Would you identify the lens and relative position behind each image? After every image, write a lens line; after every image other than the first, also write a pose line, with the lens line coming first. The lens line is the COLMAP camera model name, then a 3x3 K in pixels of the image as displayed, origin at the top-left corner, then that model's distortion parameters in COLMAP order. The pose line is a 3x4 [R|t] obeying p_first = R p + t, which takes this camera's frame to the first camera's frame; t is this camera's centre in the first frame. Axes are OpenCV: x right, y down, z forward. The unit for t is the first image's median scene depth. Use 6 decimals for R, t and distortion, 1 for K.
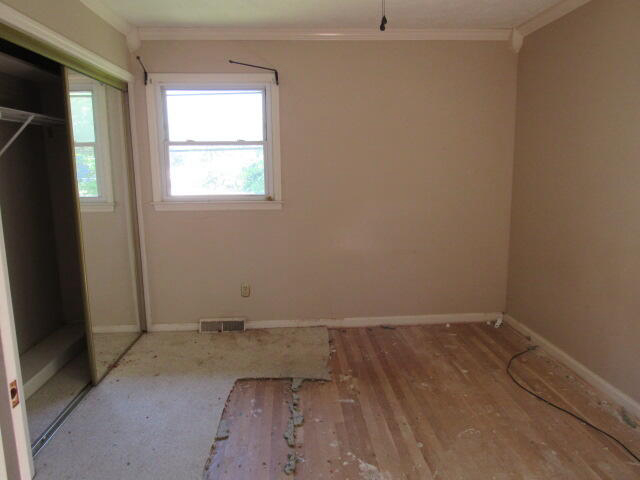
lens RADIAL K [[464.6, 0, 318.9], [0, 464.6, 238.4], [0, 0, 1]] dist [-0.025998, 0.020211]
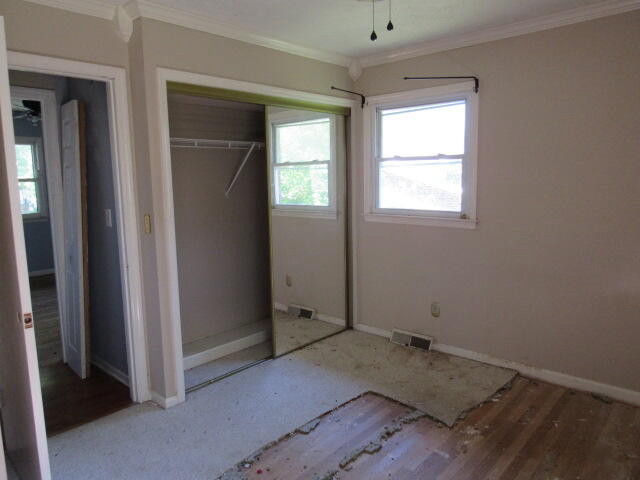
lens RADIAL K [[464.6, 0, 319.1], [0, 464.6, 238.8], [0, 0, 1]] dist [-0.025998, 0.020211]
pose [[0.690743, 0.094942, -0.716841, 0.372349], [-0.106416, 0.993896, 0.029095, -0.038961], [0.715227, 0.056186, 0.696630, 0.159649]]
